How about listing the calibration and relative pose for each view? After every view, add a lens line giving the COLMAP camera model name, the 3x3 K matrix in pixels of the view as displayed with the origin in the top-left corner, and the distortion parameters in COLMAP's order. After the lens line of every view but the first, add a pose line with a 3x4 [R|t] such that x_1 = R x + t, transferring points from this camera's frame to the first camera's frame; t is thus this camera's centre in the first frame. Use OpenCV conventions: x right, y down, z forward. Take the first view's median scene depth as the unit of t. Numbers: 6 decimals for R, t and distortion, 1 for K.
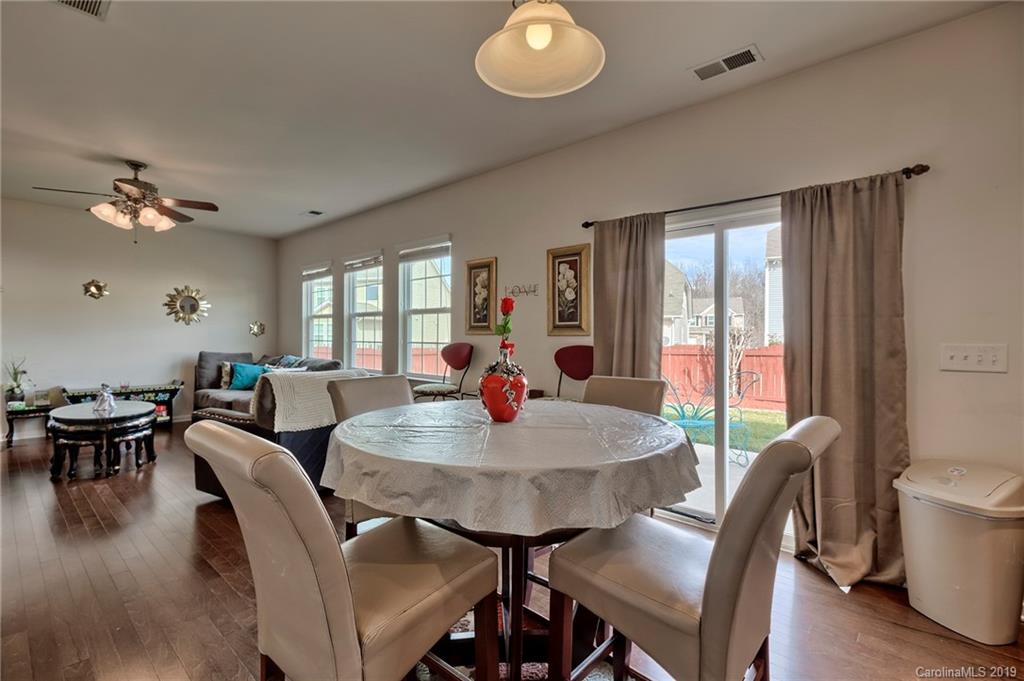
lens RADIAL K [[466.6, 0, 510.3], [0, 466.6, 335.1], [0, 0, 1]] dist [0.002493, 0.000622]
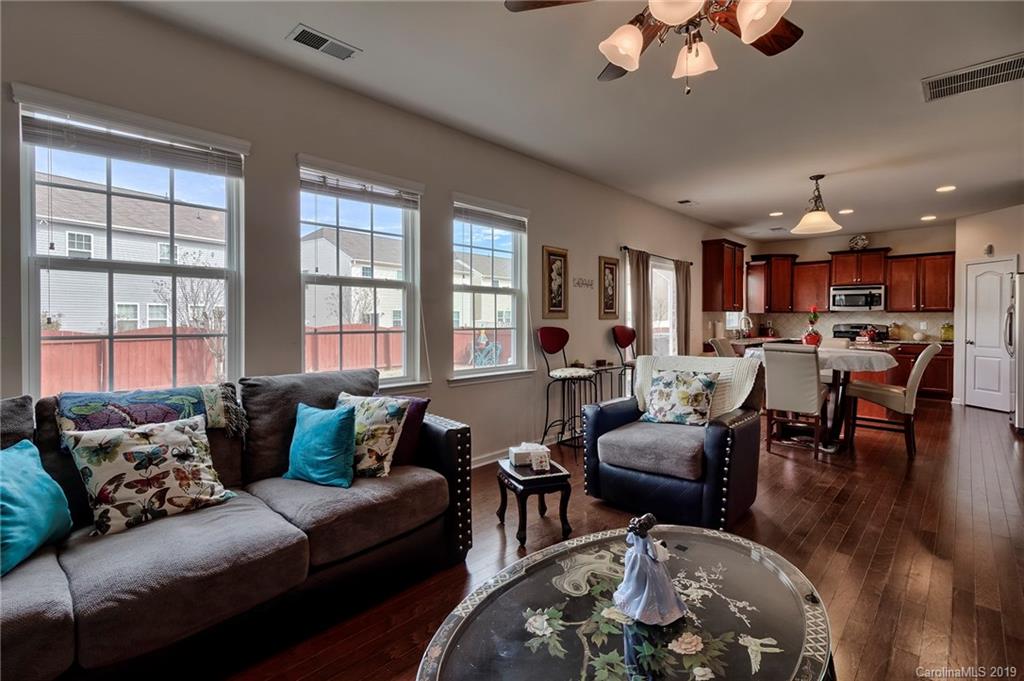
lens RADIAL K [[464.8, 0, 514.2], [0, 464.8, 322.1], [0, 0, 1]] dist [-0.002161, -0.000609]
pose [[0.035937, -0.015047, 0.999241, -1.110193], [-0.006391, 0.999863, 0.015286, -0.008364], [-0.999334, -0.006936, 0.035836, 1.039923]]
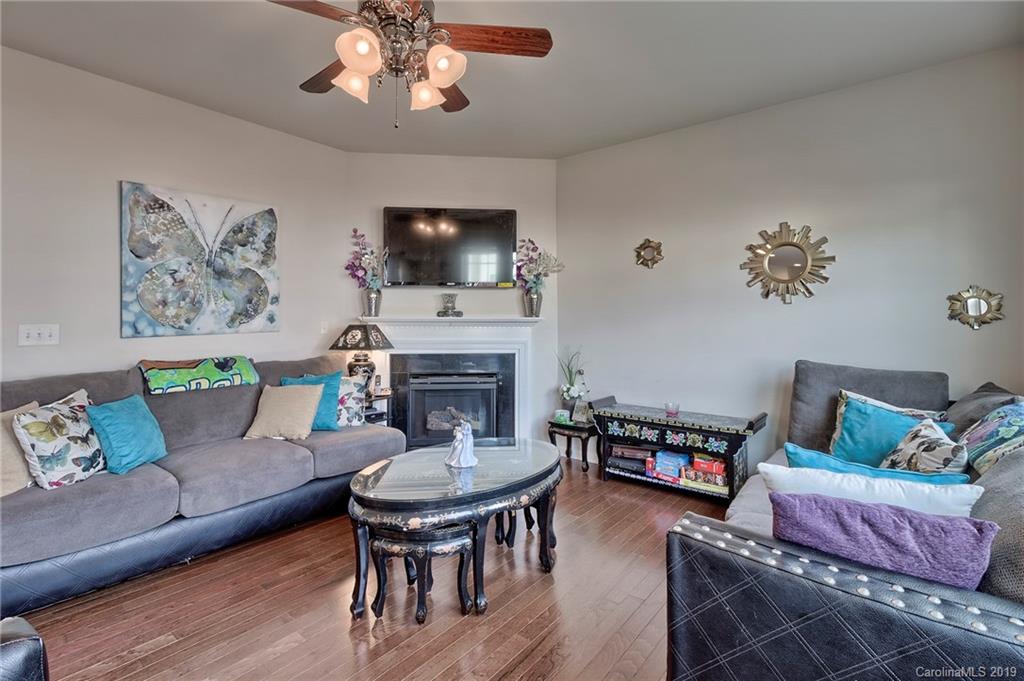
lens RADIAL K [[464.8, 0, 514.2], [0, 464.8, 322.1], [0, 0, 1]] dist [-0.002161, -0.000609]
pose [[0.073962, -0.003327, -0.997256, -0.347026], [-0.000389, 0.999994, -0.003365, -0.001136], [0.997261, 0.000637, 0.073960, 1.016017]]
